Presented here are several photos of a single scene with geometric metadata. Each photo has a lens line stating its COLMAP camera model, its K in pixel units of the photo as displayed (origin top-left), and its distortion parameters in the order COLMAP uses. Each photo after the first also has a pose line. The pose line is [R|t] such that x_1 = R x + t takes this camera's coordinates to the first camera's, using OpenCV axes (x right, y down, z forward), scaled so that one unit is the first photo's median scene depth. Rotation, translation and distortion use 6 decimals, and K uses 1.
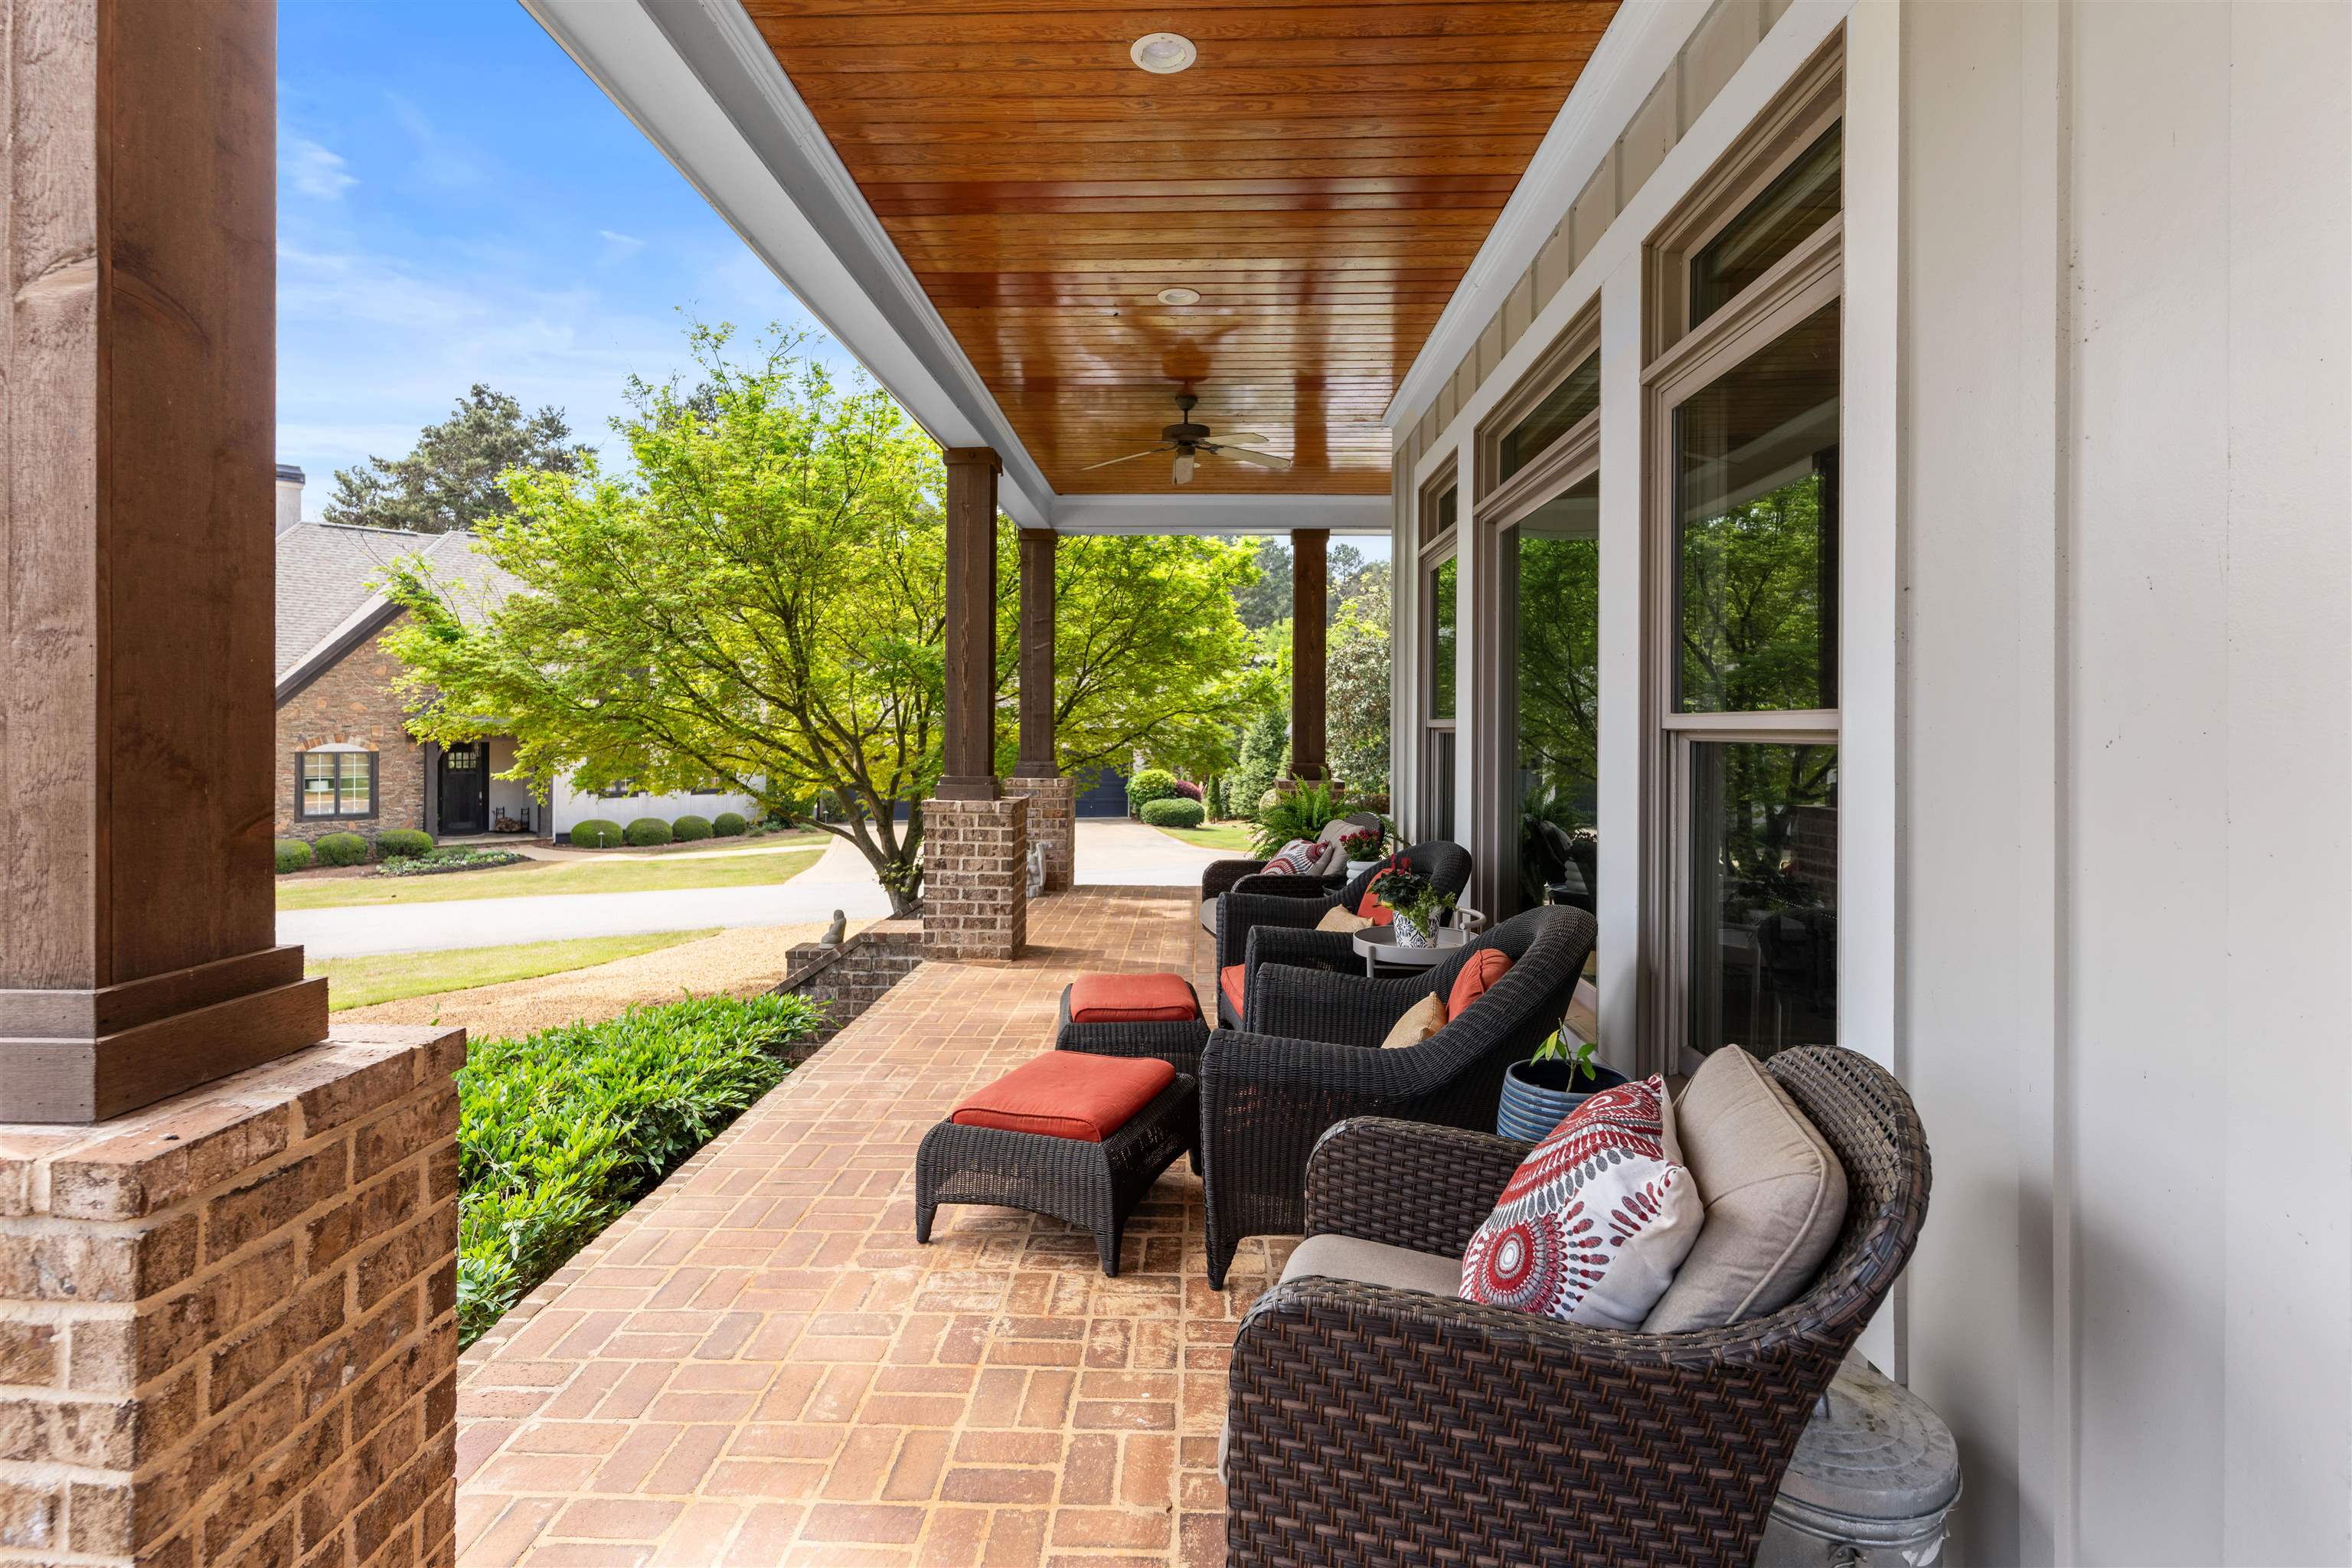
lens RADIAL K [[1147.6, 0, 1176.0], [0, 1147.6, 726.5], [0, 0, 1]] dist [0.002046, -0.000241]
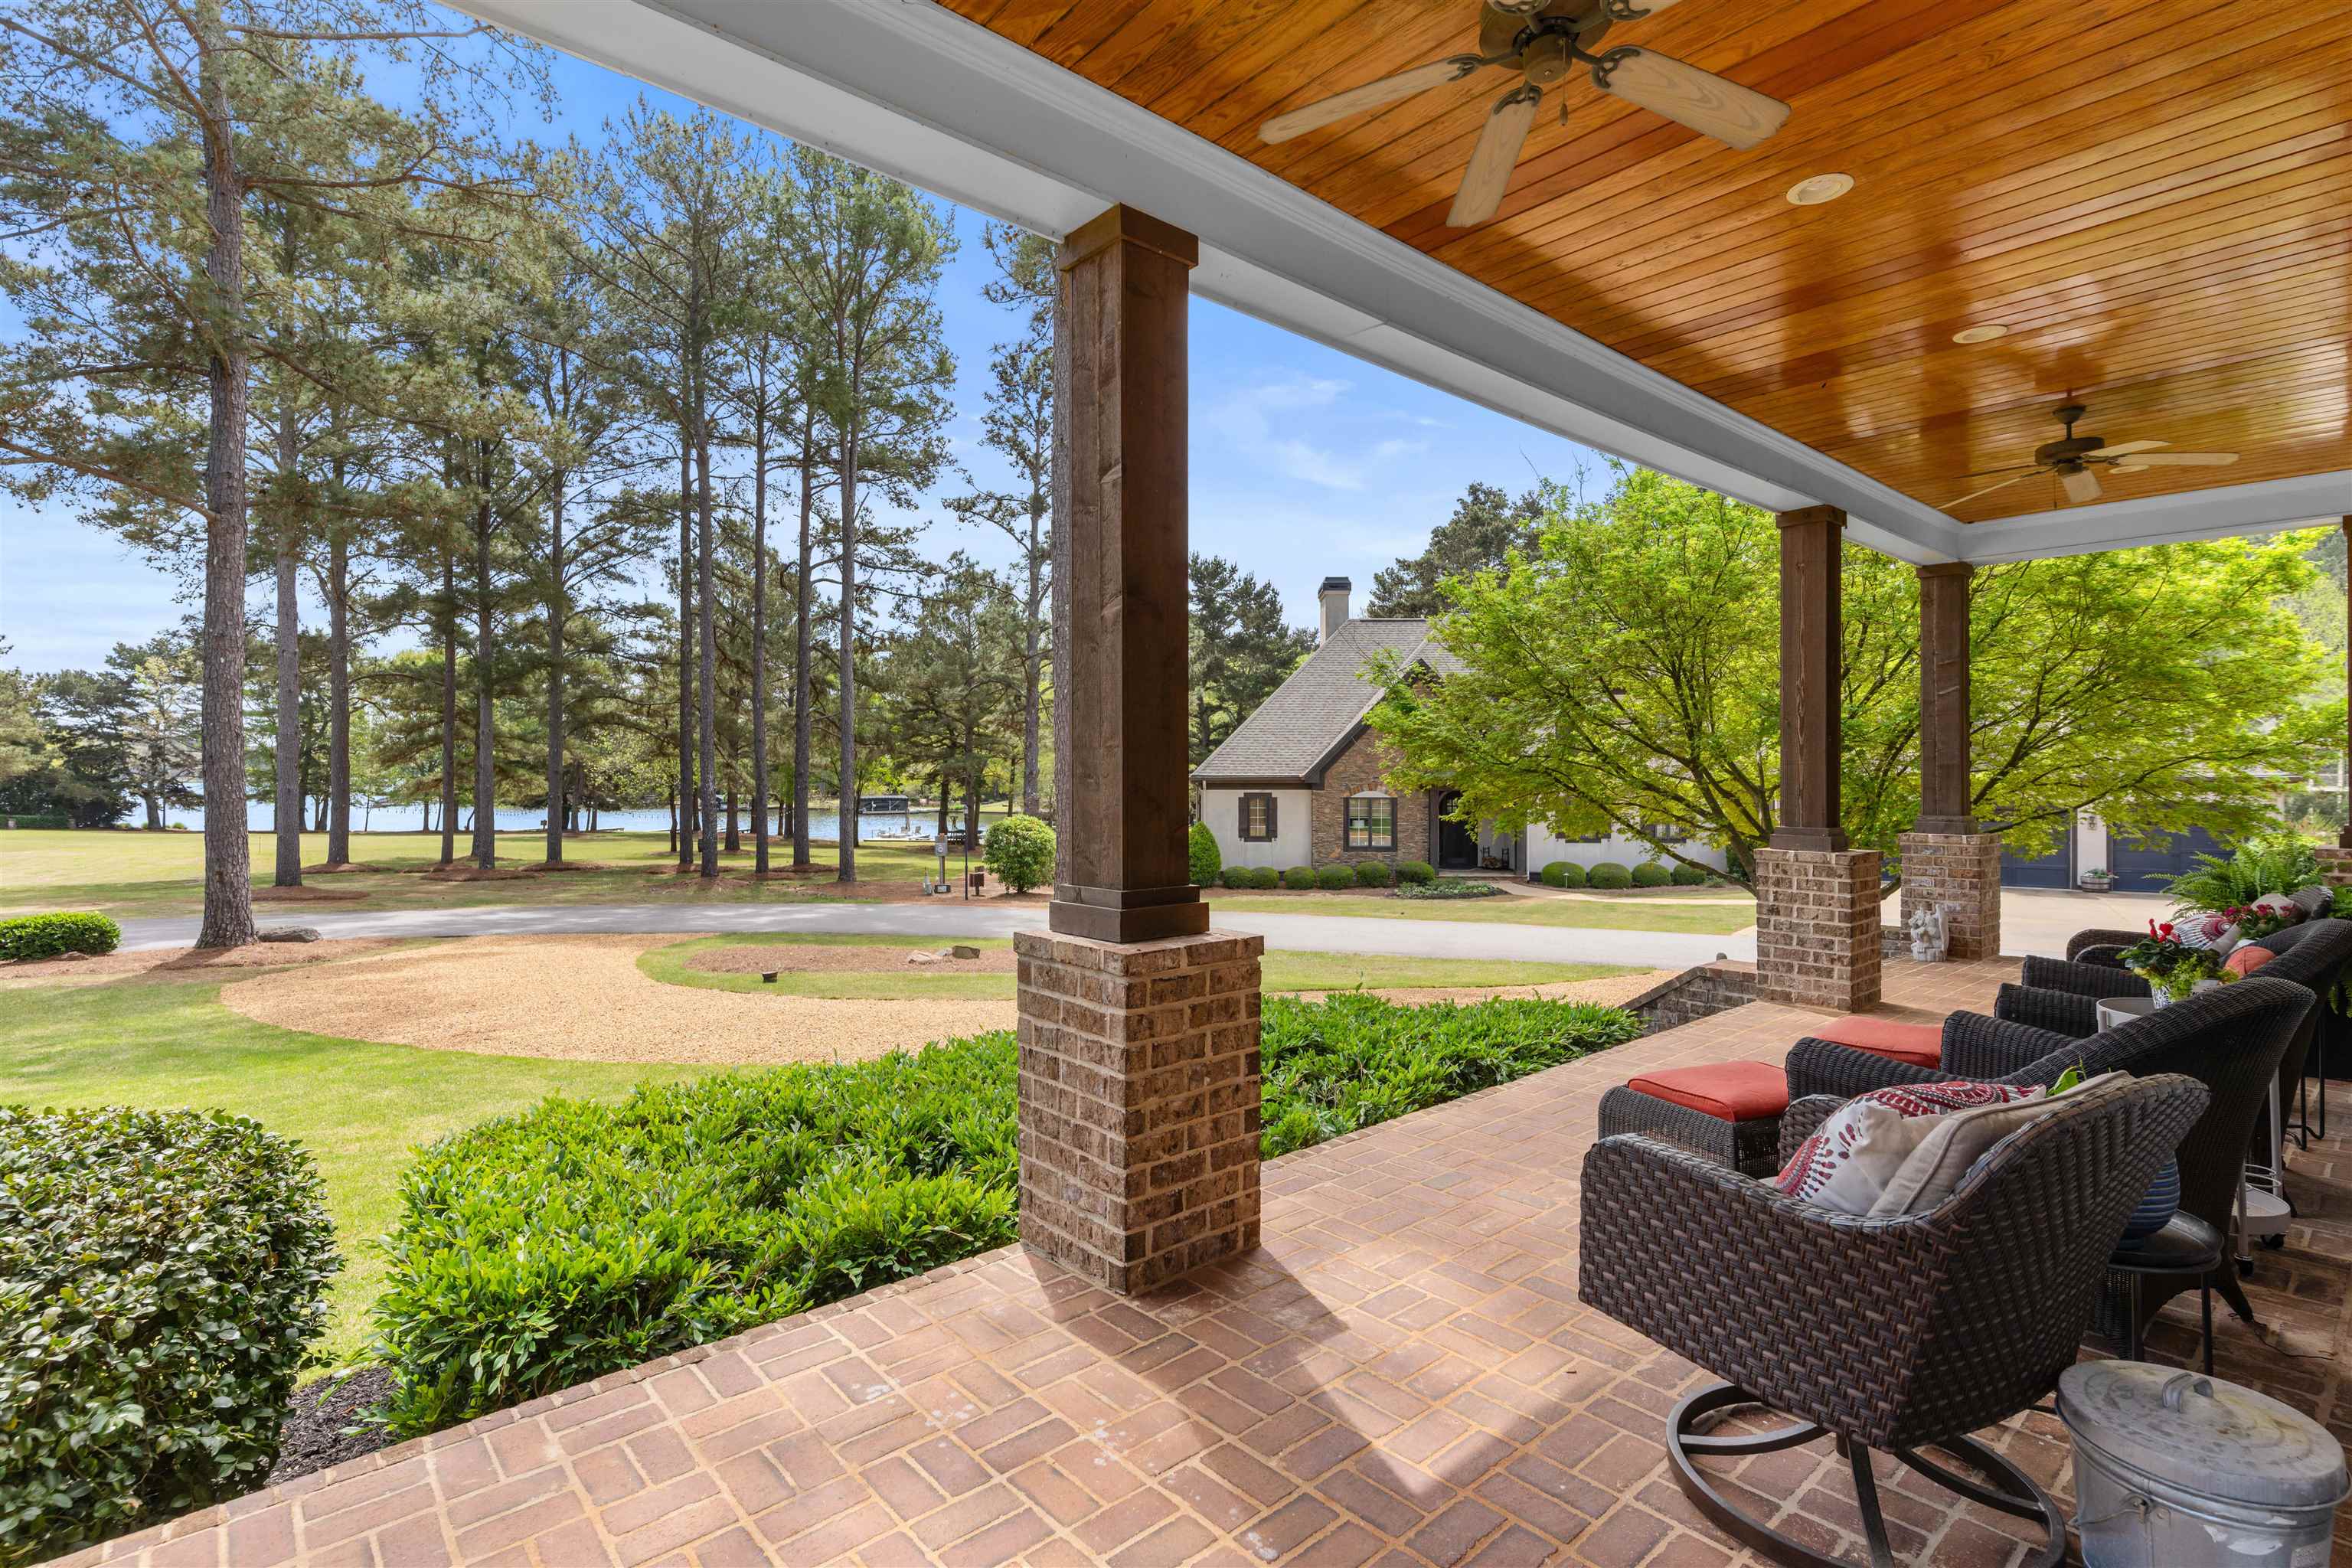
lens RADIAL K [[1147.6, 0, 1164.7], [0, 1147.6, 772.6], [0, 0, 1]] dist [0.002046, -0.000241]
pose [[0.679054, -0.004762, -0.734073, 0.143013], [0.002412, 0.999988, -0.004256, -0.002063], [0.734084, 0.001120, 0.679057, -0.093035]]
